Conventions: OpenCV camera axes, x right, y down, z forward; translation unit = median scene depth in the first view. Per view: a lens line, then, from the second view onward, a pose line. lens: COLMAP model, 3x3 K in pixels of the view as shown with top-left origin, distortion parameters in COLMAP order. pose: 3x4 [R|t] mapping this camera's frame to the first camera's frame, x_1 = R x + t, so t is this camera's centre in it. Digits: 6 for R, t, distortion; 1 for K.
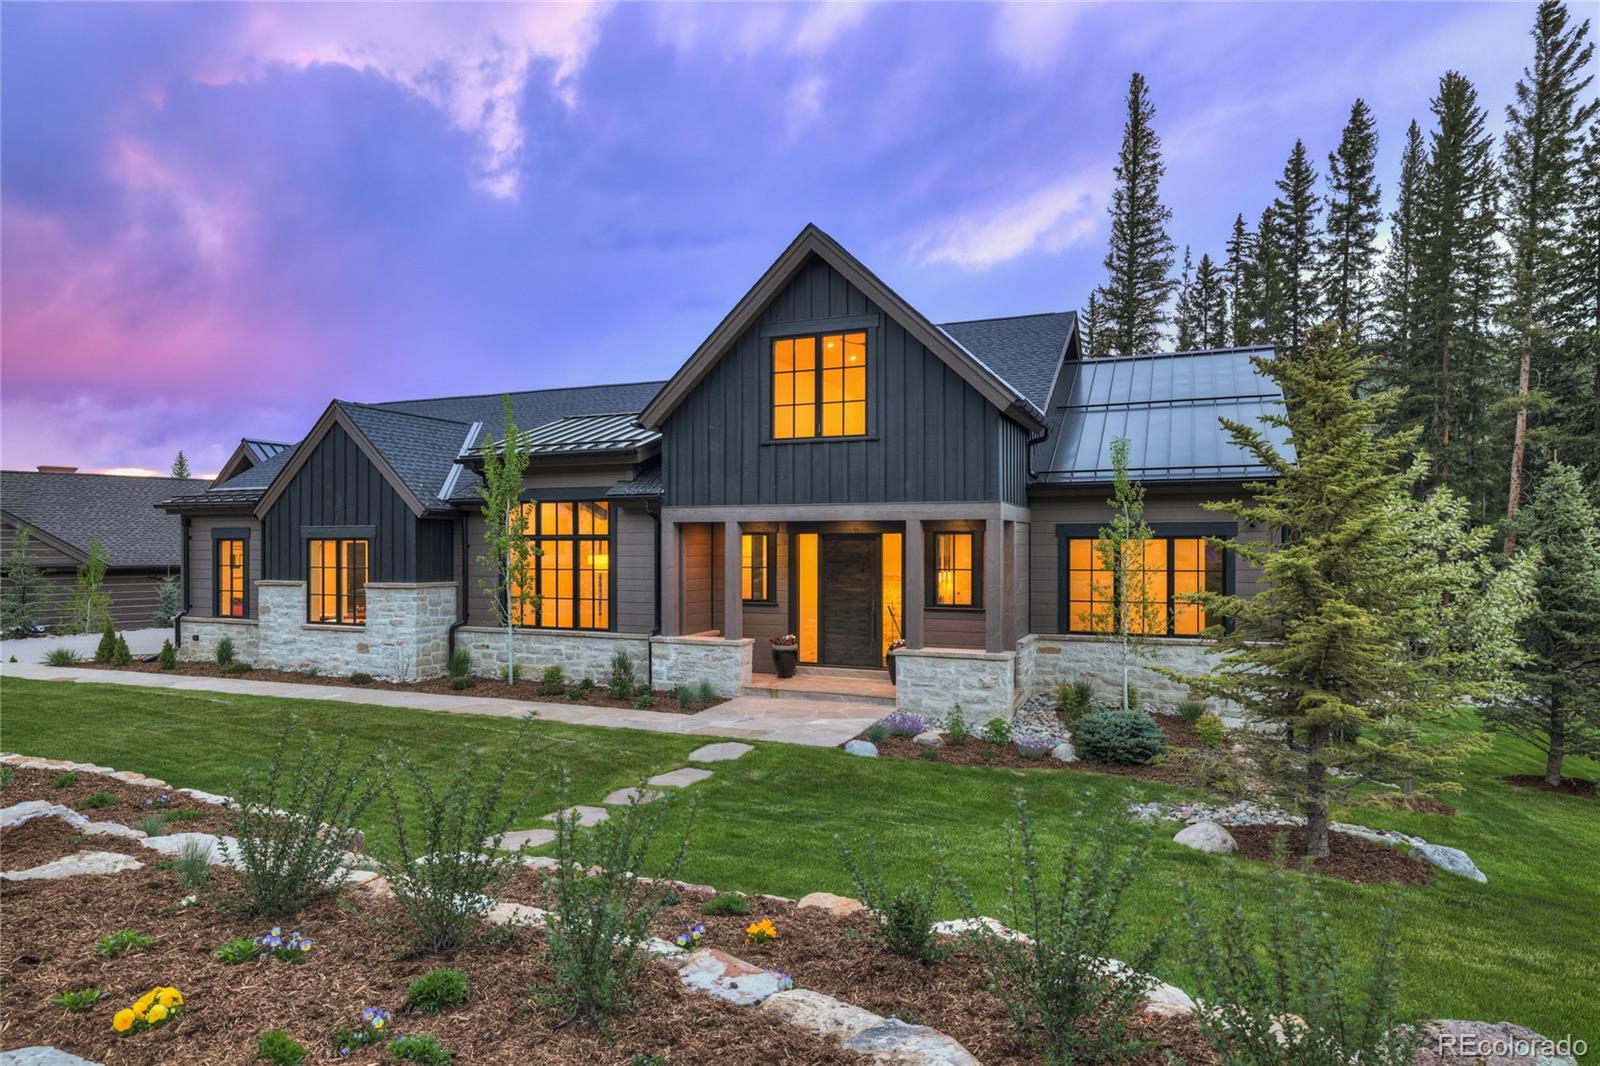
lens RADIAL K [[923.2, 0, 793.4], [0, 923.2, 538.9], [0, 0, 1]] dist [0.000281, 0.013053]
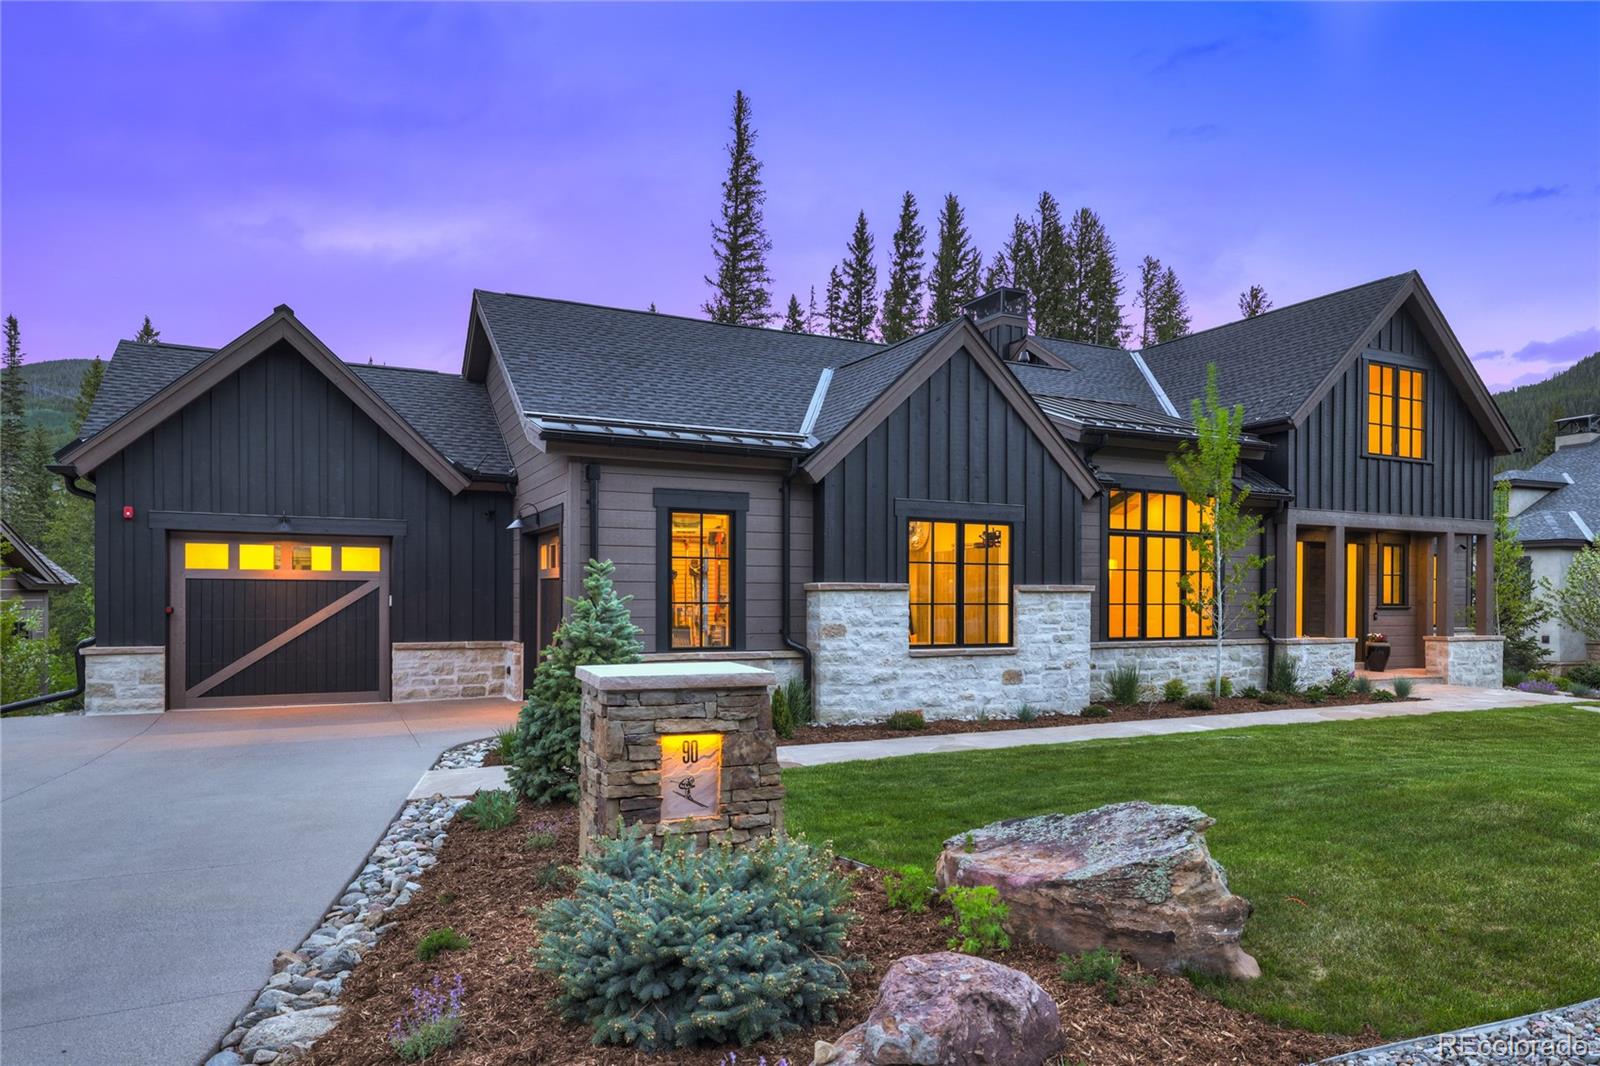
lens RADIAL K [[1039.5, 0, 869.9], [0, 1039.5, 592.9], [0, 0, 1]] dist [-0.017984, 0.001664]
pose [[0.630168, 0.003938, 0.776449, -1.184681], [-0.013747, 0.999887, 0.006087, 0.051615], [-0.776337, -0.014510, 0.630151, 0.599004]]
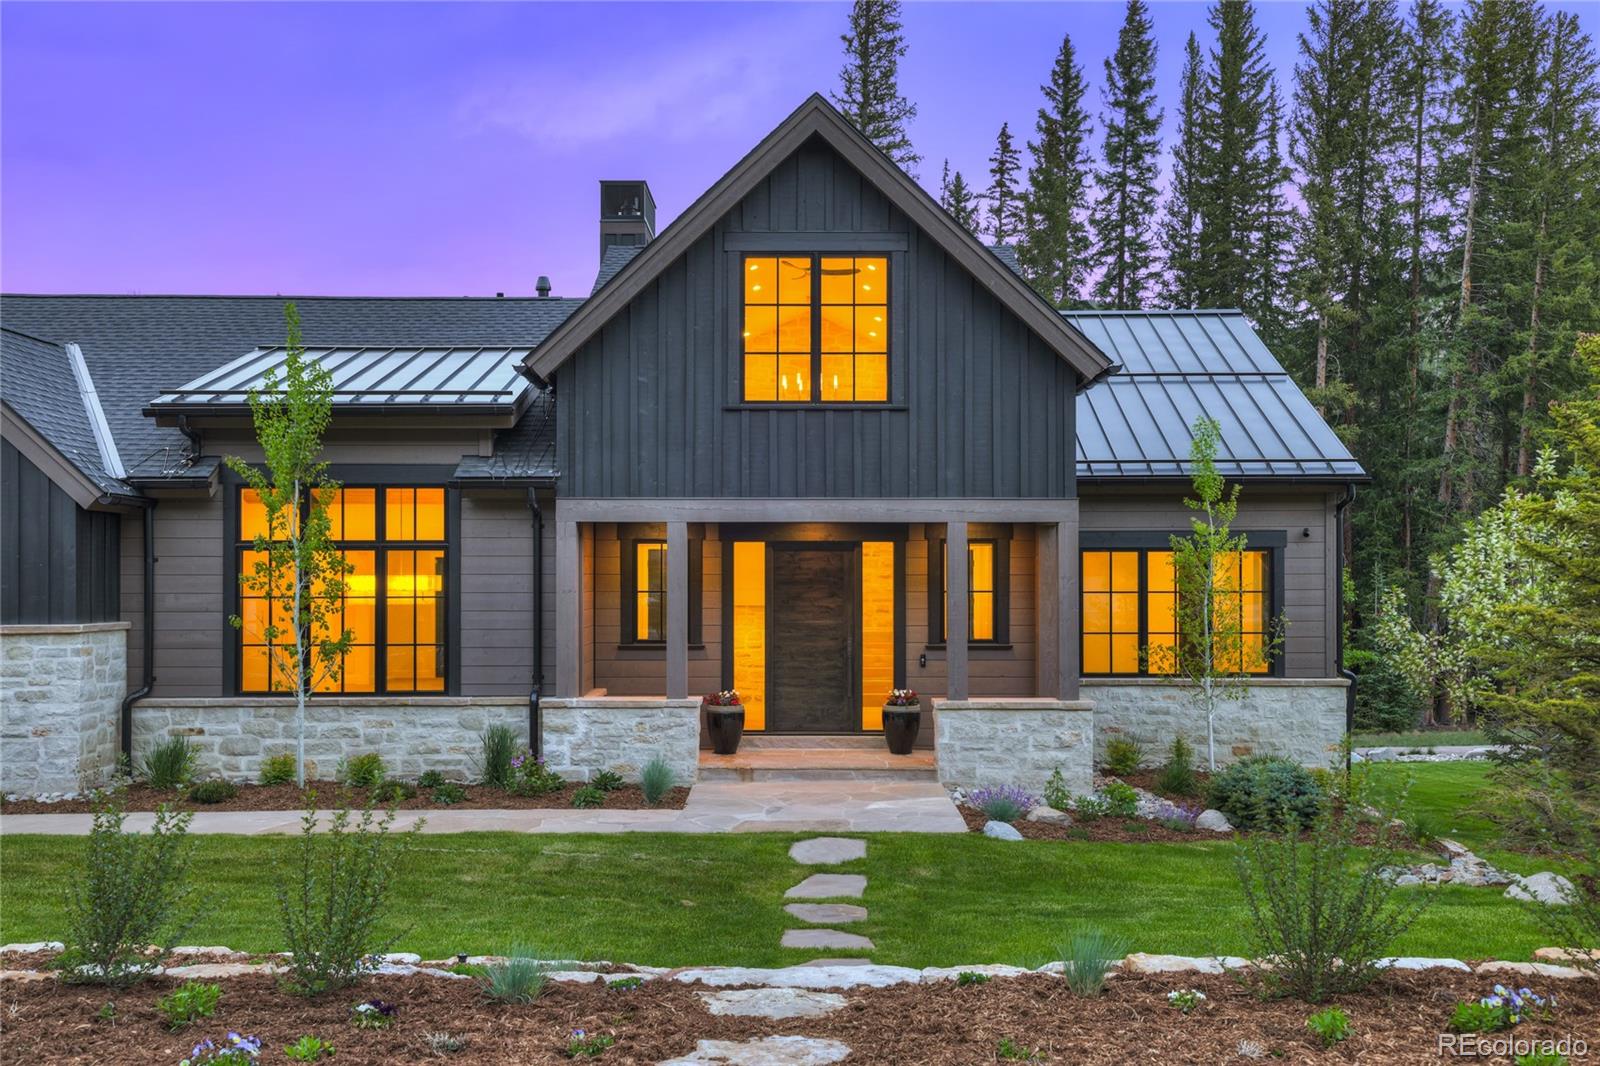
lens RADIAL K [[1426.5, 0, 794.8], [0, 1426.5, 546.5], [0, 0, 1]] dist [0.050986, -0.009744]
pose [[0.919612, 0.006393, 0.392776, -0.352524], [-0.002193, 0.999936, -0.011143, 0.009363], [-0.392822, 0.009386, 0.919567, 0.014803]]
